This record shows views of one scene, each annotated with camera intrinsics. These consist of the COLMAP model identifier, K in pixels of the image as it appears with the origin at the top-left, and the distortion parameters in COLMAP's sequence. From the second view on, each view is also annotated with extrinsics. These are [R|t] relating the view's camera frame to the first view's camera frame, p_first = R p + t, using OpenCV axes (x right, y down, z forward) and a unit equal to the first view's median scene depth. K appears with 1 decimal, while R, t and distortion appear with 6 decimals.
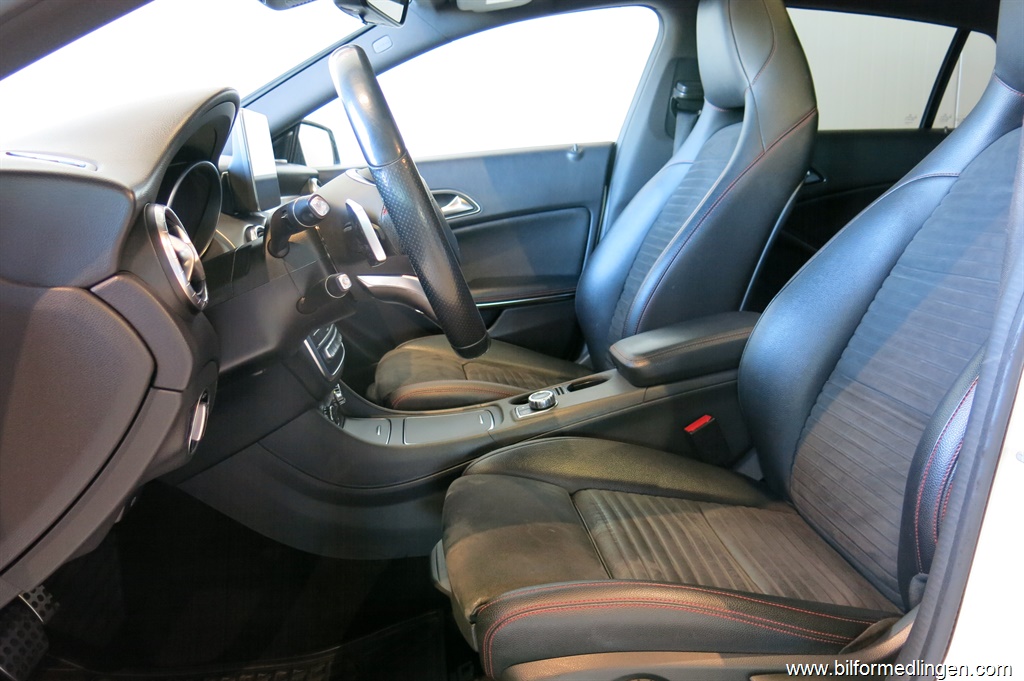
lens RADIAL K [[860.1, 0, 512.5], [0, 860.1, 341.3], [0, 0, 1]] dist [-0.011459, -0.014773]
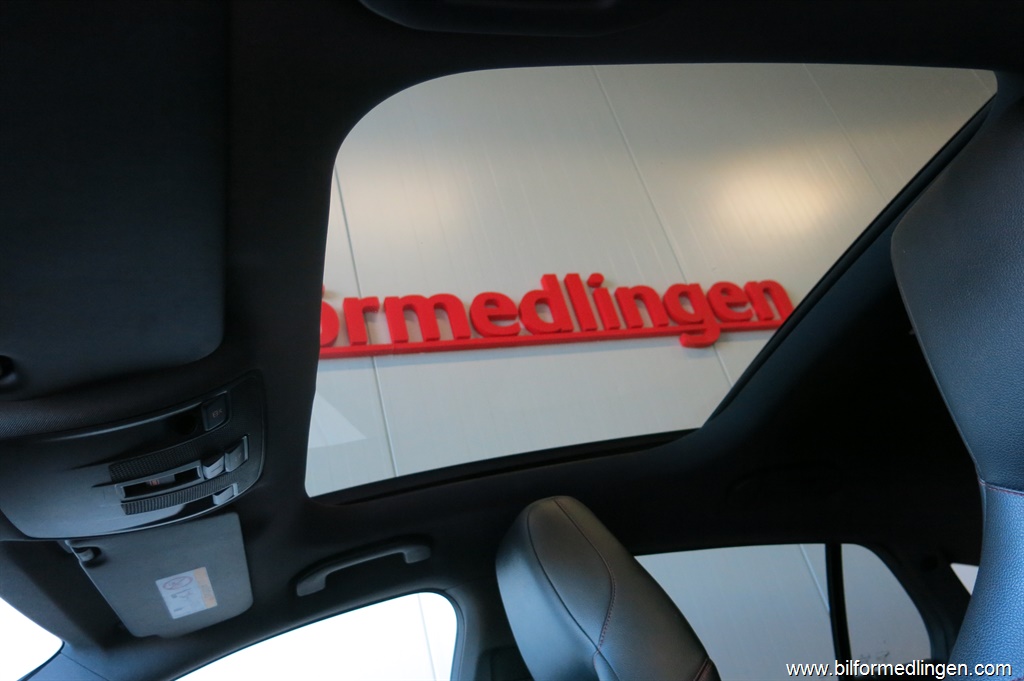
lens RADIAL K [[860.1, 0, 514.0], [0, 860.1, 341.6], [0, 0, 1]] dist [-0.011459, -0.014773]
pose [[0.963890, -0.156833, 0.215221, 0.116087], [0.261072, 0.715901, -0.647555, -0.066416], [-0.052519, 0.680359, 0.730995, 0.383940]]
